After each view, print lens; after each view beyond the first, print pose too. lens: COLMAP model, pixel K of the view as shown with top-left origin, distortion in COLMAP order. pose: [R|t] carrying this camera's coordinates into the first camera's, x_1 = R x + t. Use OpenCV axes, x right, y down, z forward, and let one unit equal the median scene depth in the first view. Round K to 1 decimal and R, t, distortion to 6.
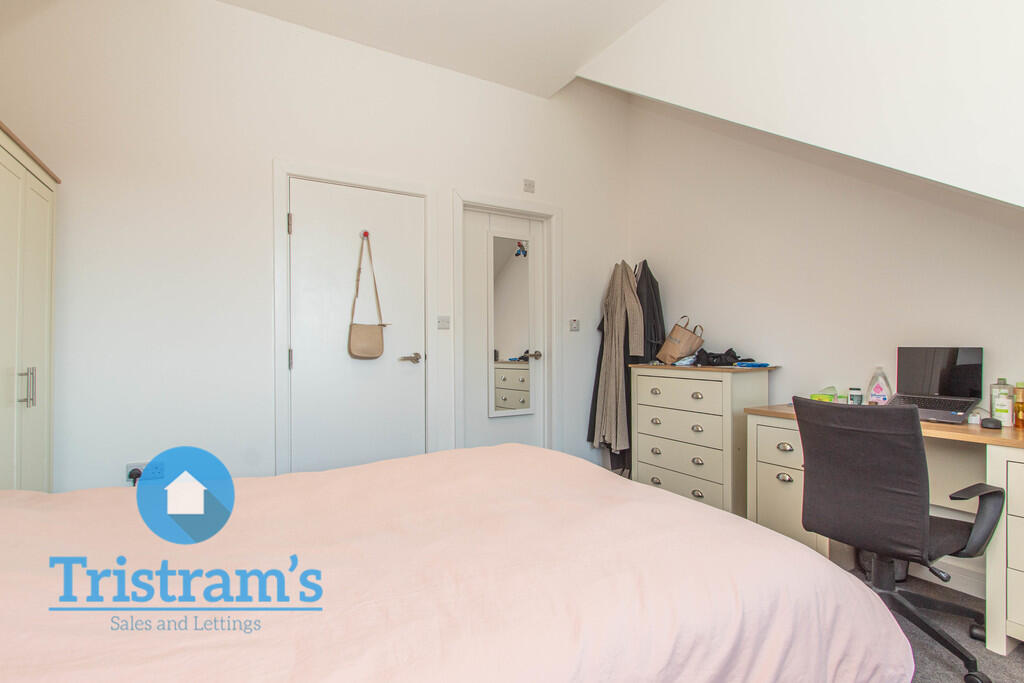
lens RADIAL K [[484.1, 0, 512.0], [0, 484.1, 341.5], [0, 0, 1]] dist [-0.000946, -0.000186]
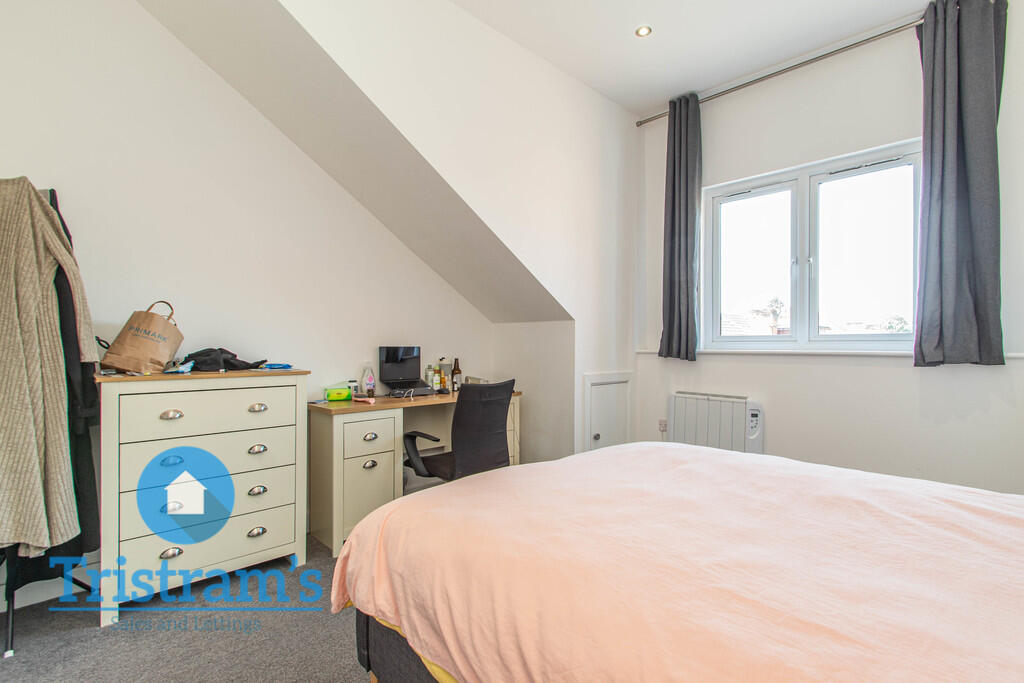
lens RADIAL K [[484.1, 0, 512.0], [0, 484.1, 341.5], [0, 0, 1]] dist [-0.000946, -0.000186]
pose [[-0.246317, 0.016363, 0.969051, -0.460886], [-0.003333, 0.999837, -0.017730, 0.016104], [-0.969184, -0.007598, -0.246222, 0.753278]]
